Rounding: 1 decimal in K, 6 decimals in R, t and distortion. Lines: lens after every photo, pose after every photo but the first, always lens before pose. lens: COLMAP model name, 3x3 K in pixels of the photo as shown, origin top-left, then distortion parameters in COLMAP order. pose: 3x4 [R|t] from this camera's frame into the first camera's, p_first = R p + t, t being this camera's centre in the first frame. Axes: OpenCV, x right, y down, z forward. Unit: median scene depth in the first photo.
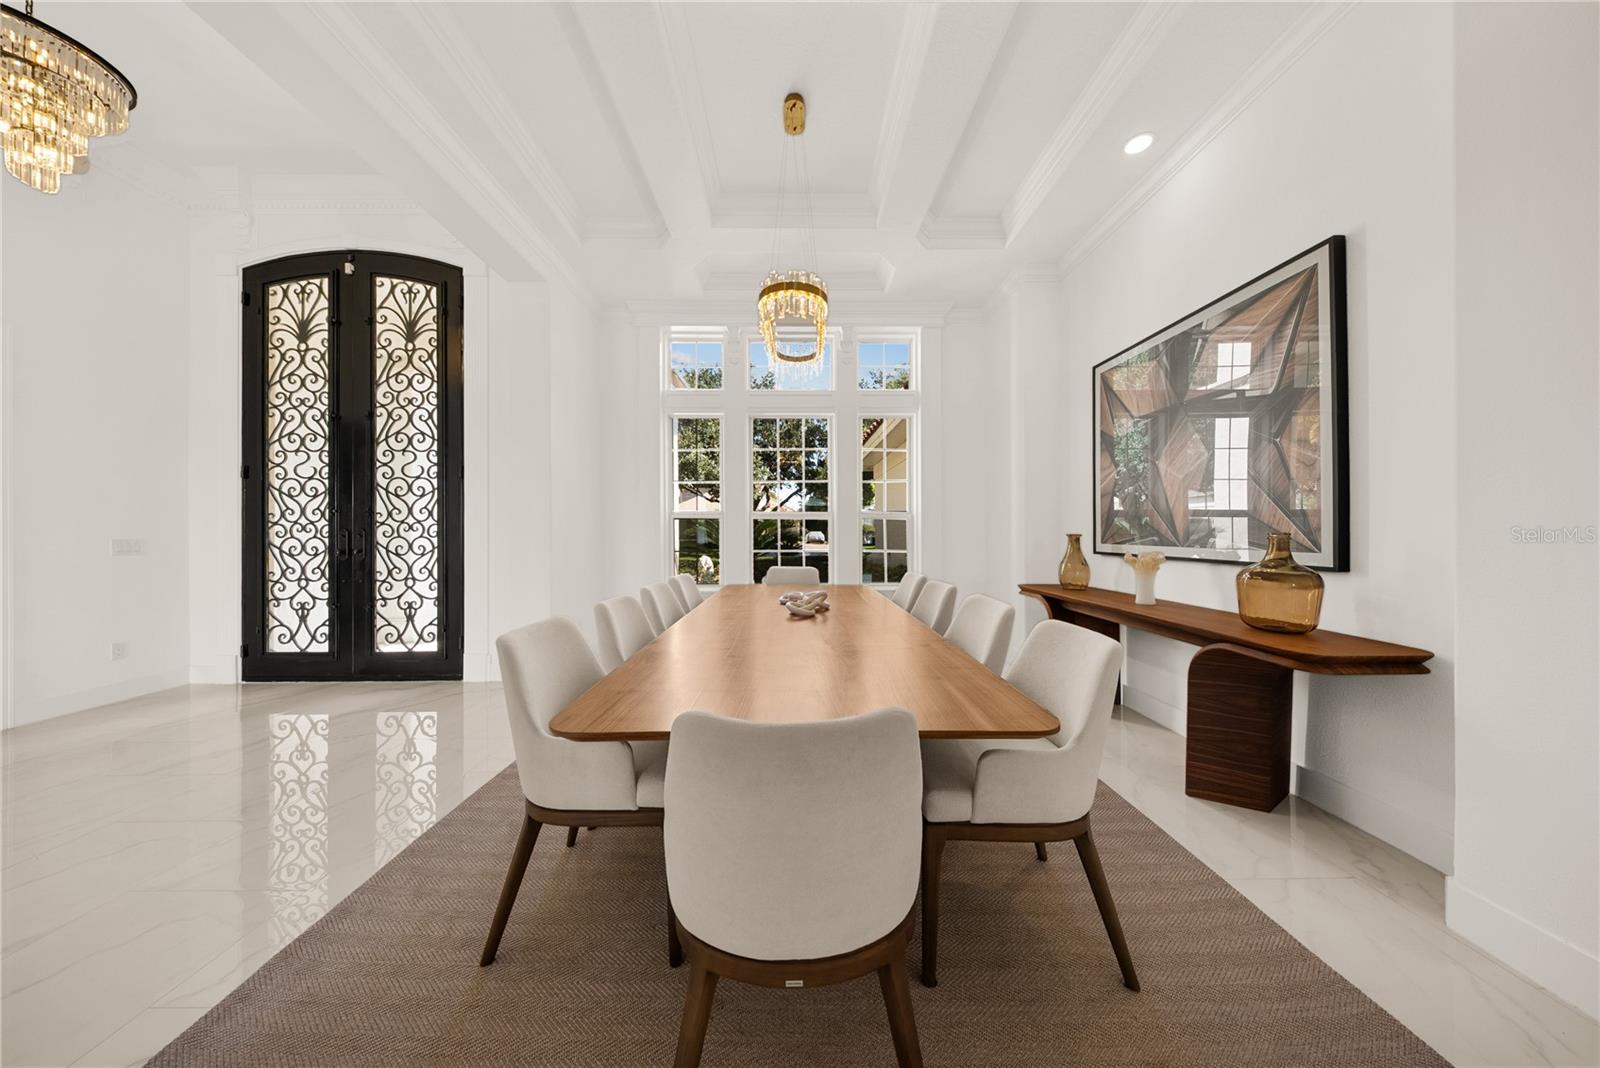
lens RADIAL K [[485.3, 0, 802.4], [0, 485.3, 524.9], [0, 0, 1]] dist [0.000222, -0.004846]
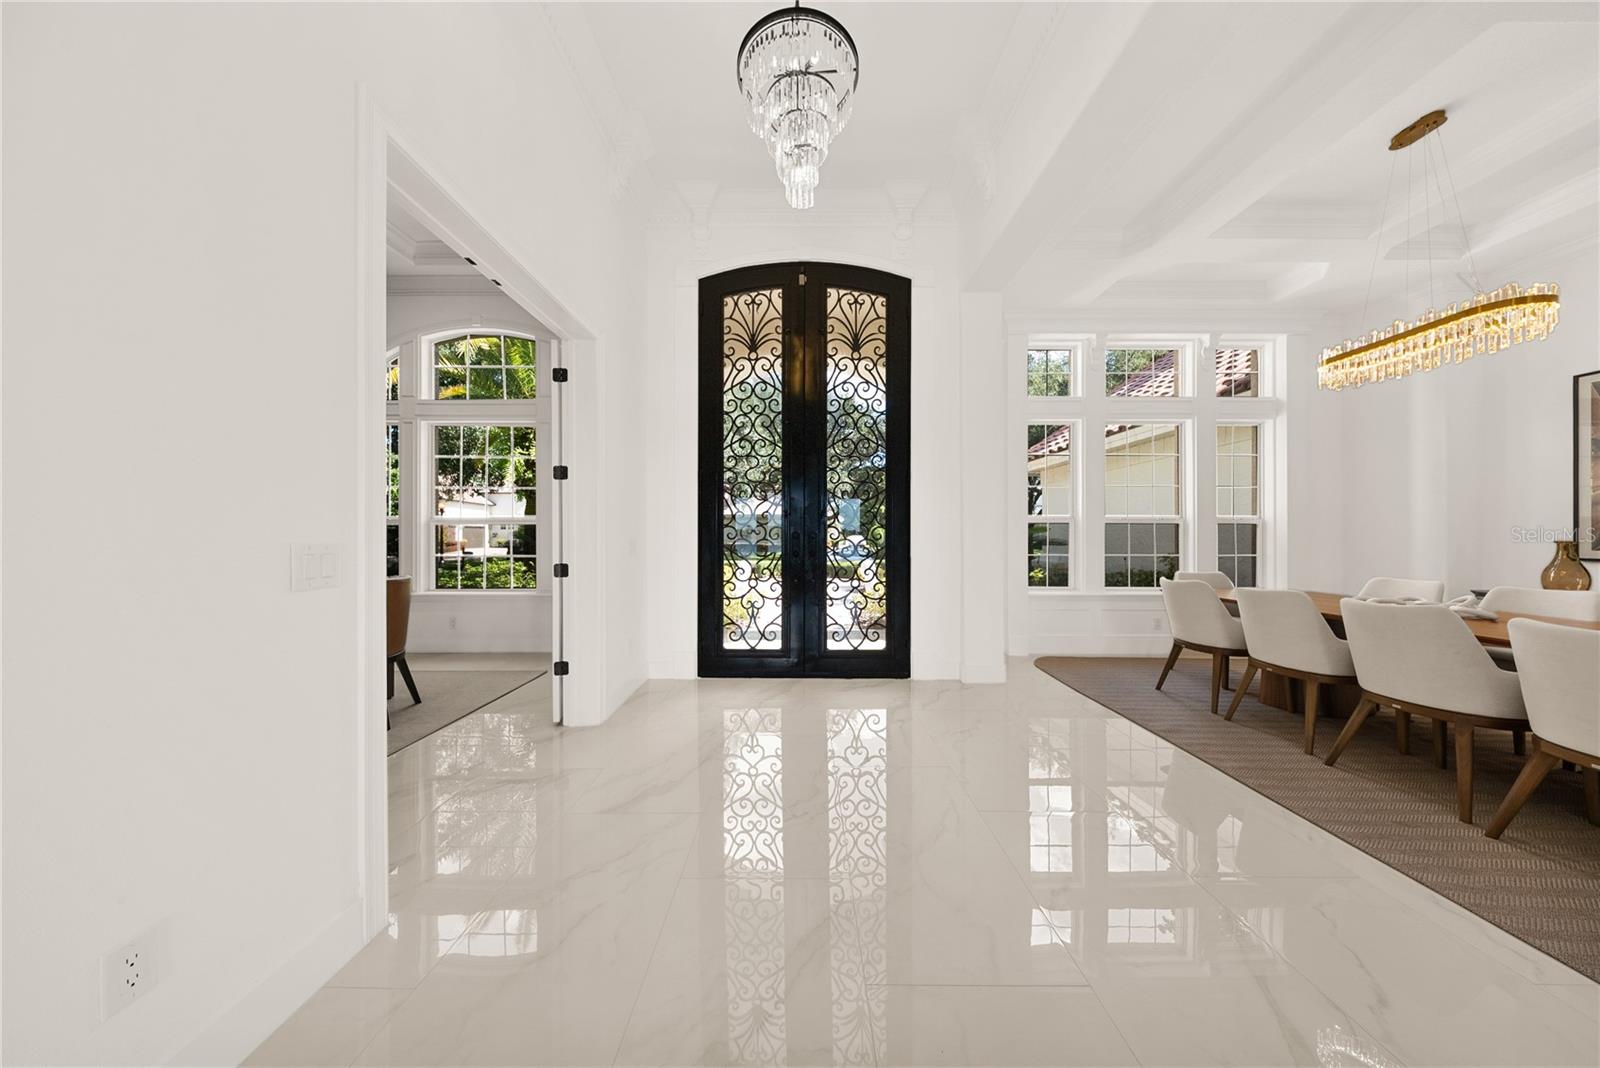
lens RADIAL K [[472.7, 0, 796.1], [0, 472.7, 529.5], [0, 0, 1]] dist [0.002193, -0.002013]
pose [[0.999422, 0.005420, -0.033572, -0.907814], [-0.005341, 0.999983, 0.002426, 0.002025], [0.033584, -0.002245, 0.999433, -0.017093]]
